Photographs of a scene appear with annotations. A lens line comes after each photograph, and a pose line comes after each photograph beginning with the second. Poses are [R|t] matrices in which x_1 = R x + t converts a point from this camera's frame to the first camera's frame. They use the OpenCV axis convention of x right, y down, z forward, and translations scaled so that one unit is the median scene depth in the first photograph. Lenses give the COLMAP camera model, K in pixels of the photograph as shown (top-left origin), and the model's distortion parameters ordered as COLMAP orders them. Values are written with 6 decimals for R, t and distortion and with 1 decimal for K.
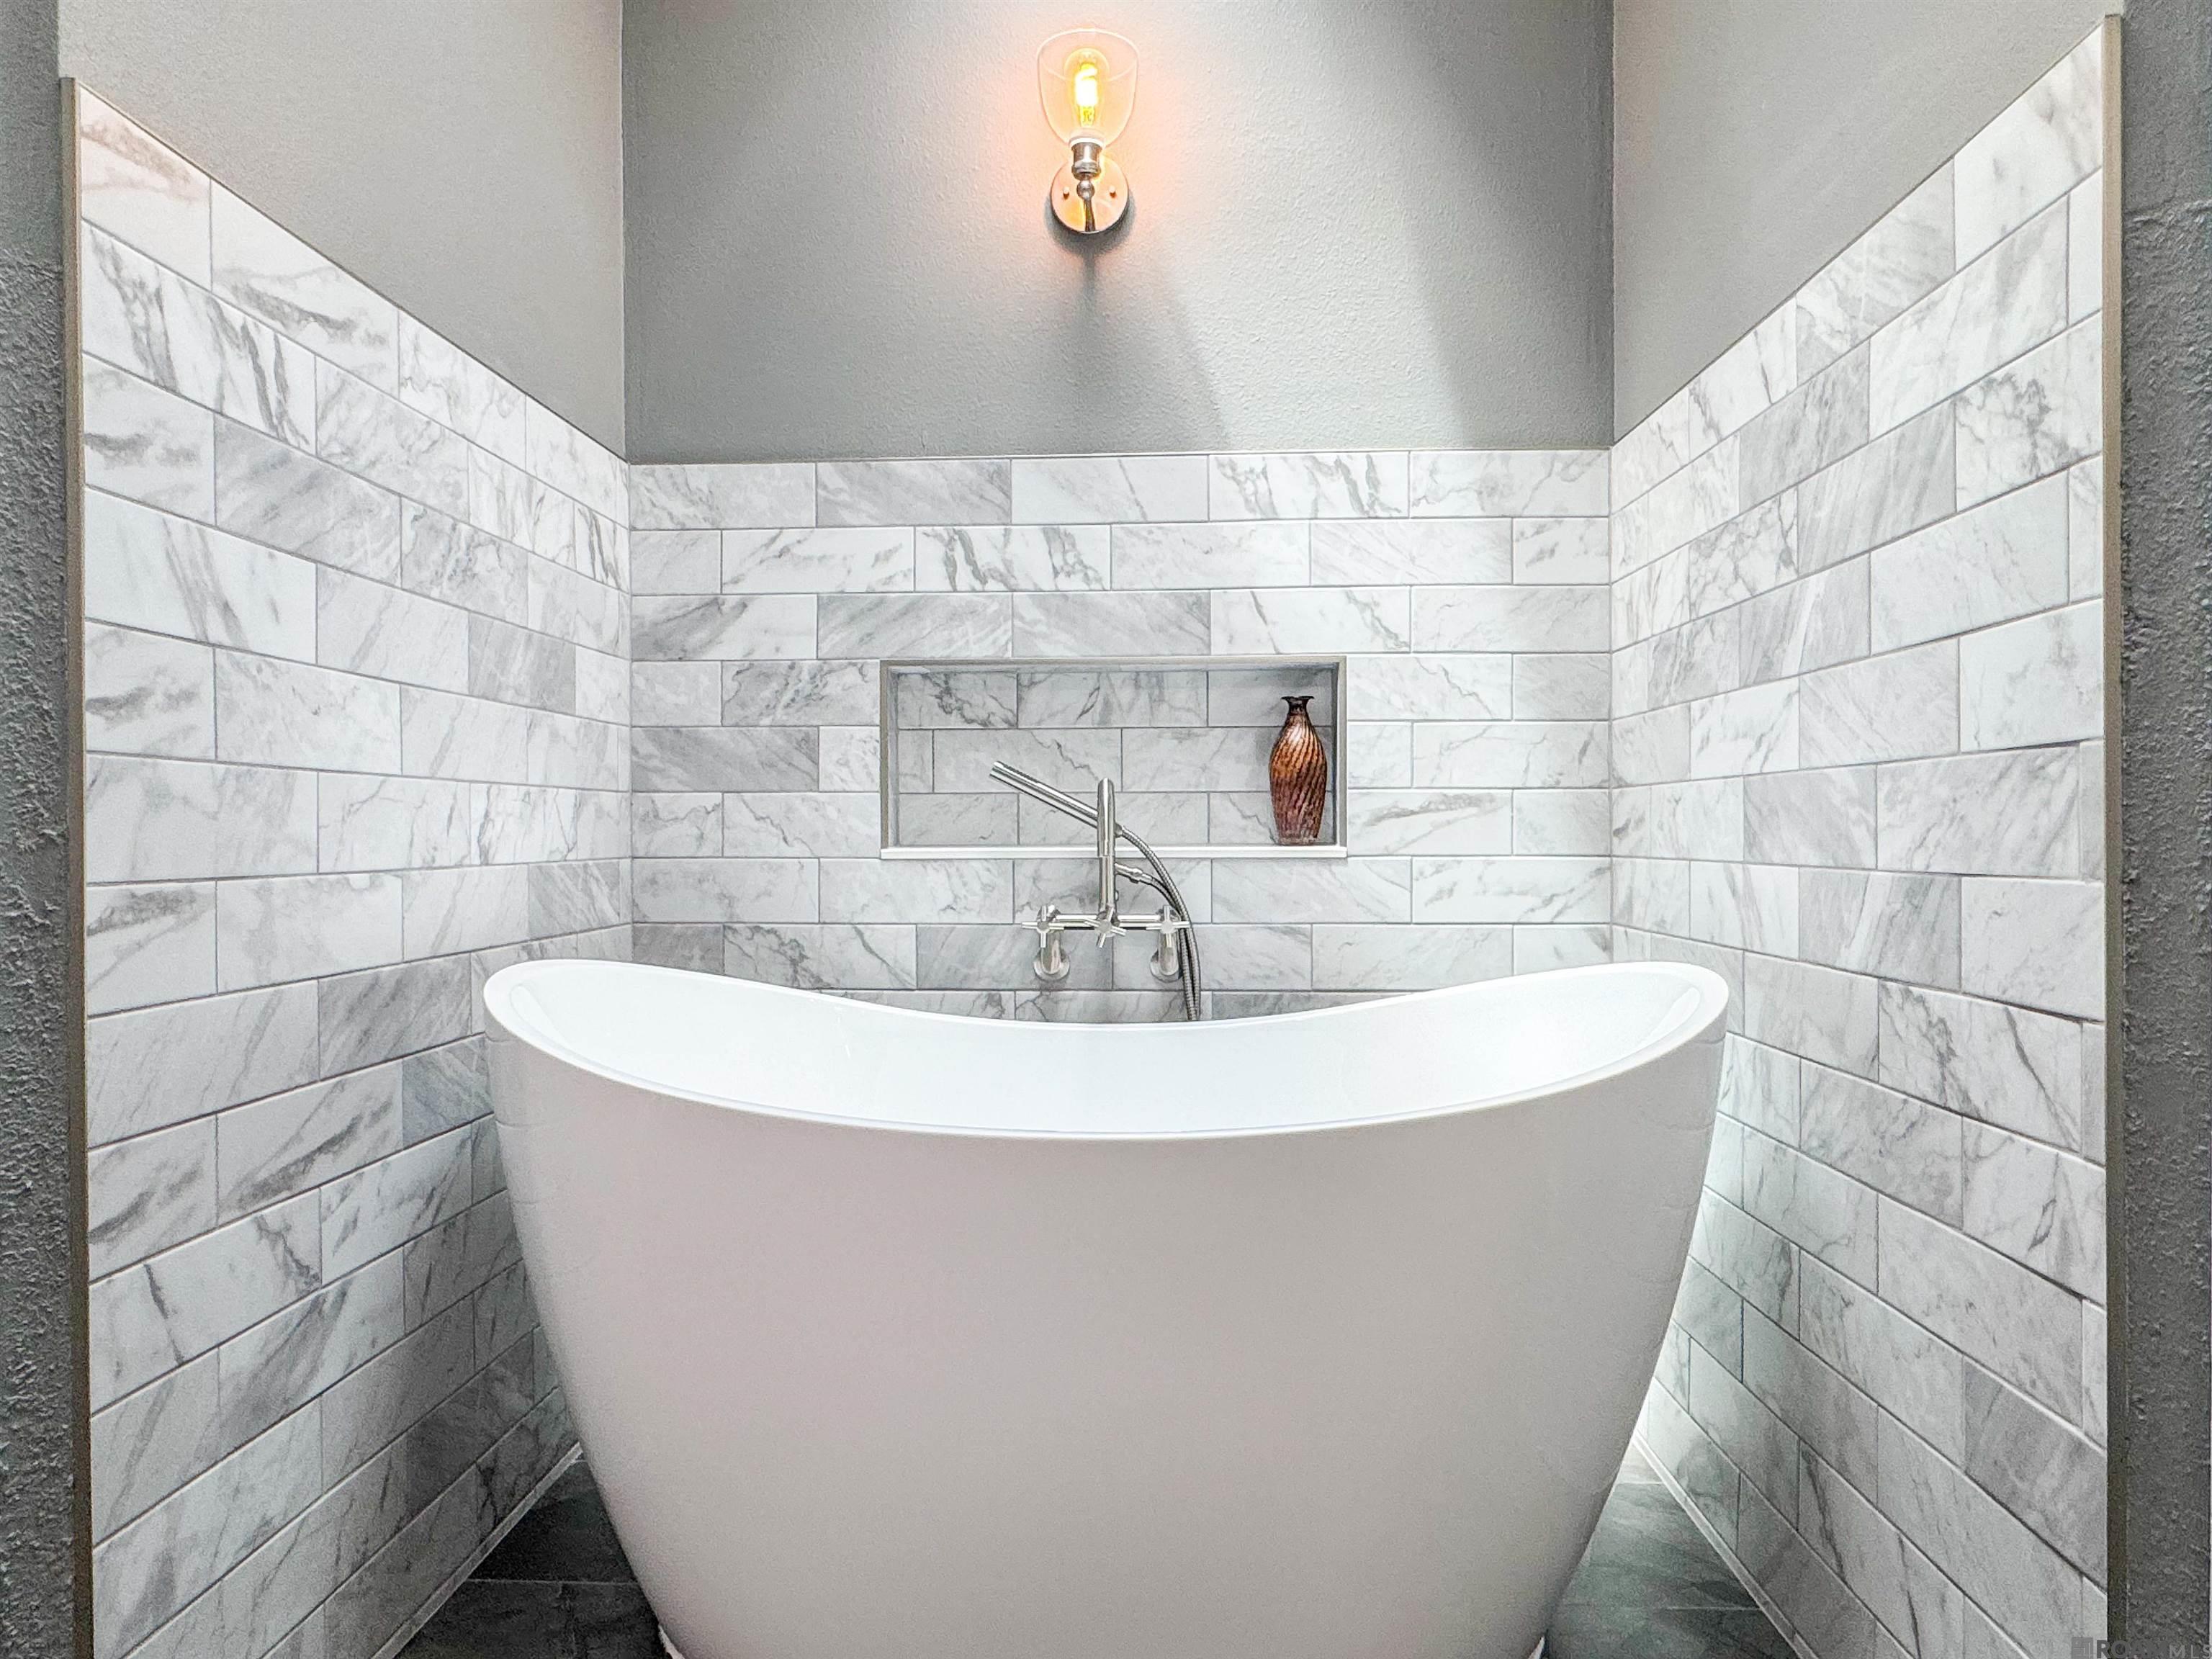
lens RADIAL K [[1415.7, 0, 1105.4], [0, 1415.7, 837.0], [0, 0, 1]] dist [0.007618, 0.000375]
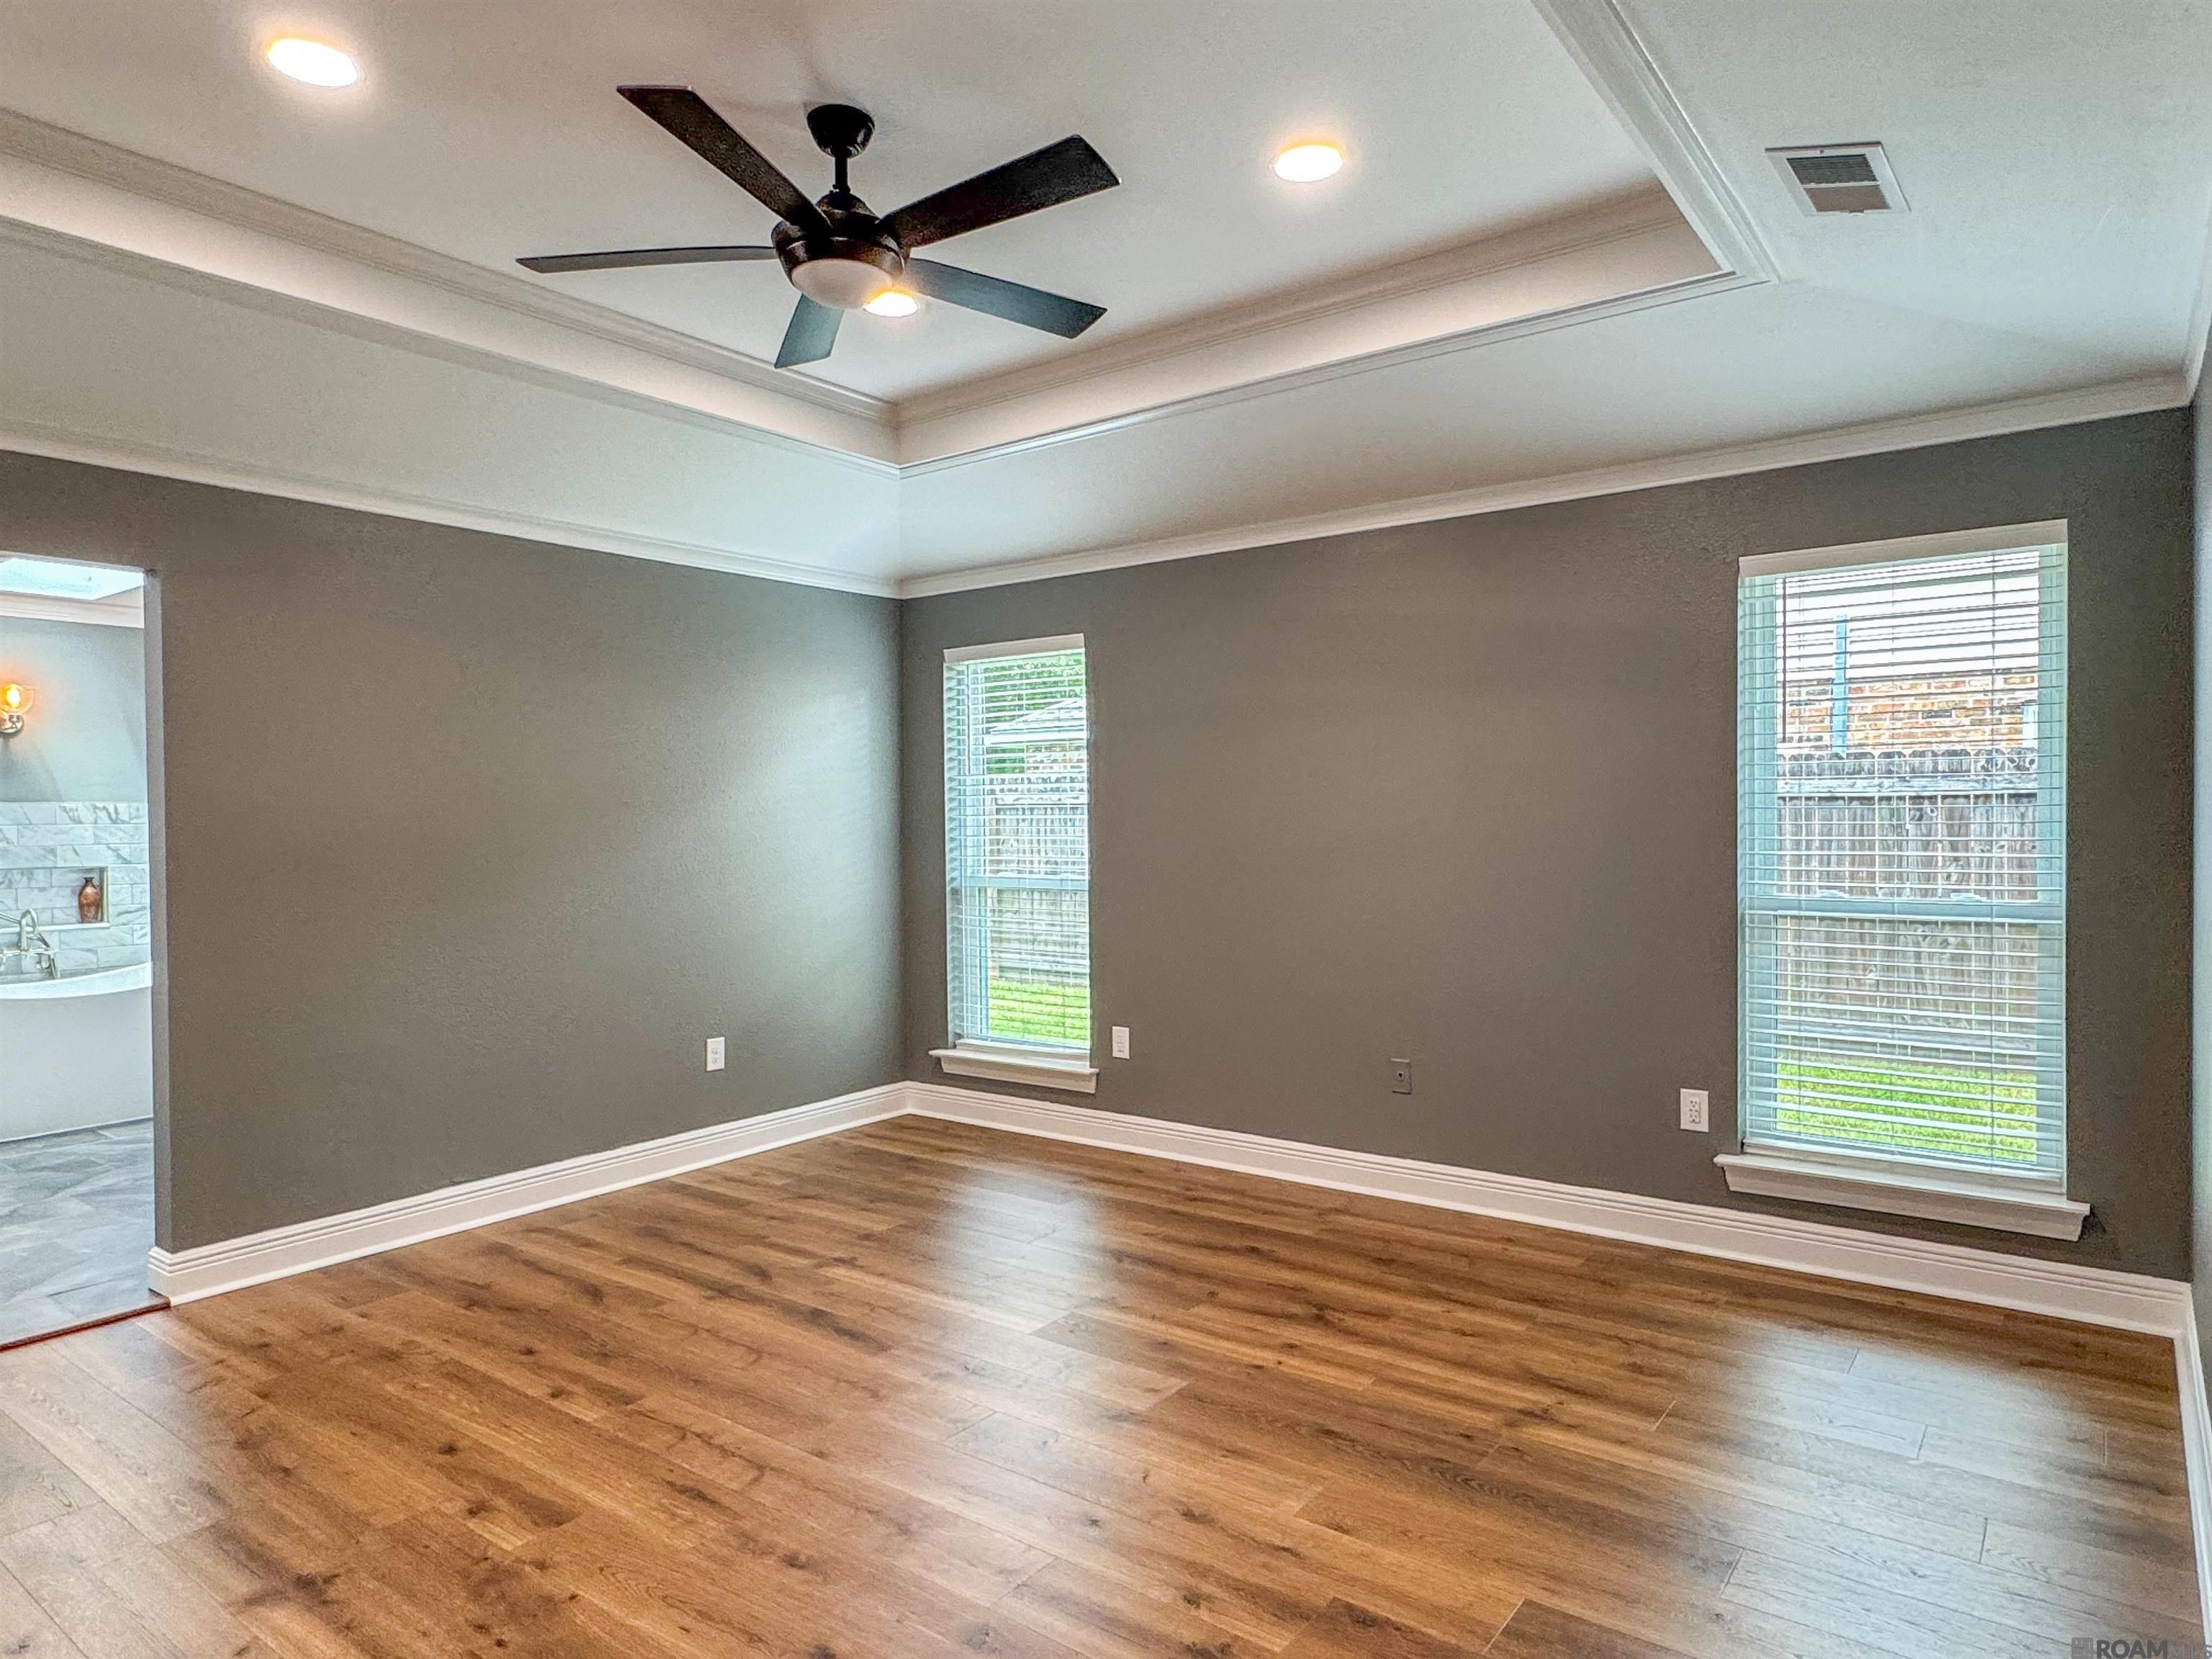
lens RADIAL K [[1337.9, 0, 1105.6], [0, 1337.9, 837.5], [0, 0, 1]] dist [0.000500, 0.000360]
pose [[0.572529, -0.016770, 0.819713, -1.042201], [0.011092, 0.999858, 0.012708, -0.204607], [-0.819810, 0.001816, 0.572633, -2.658670]]
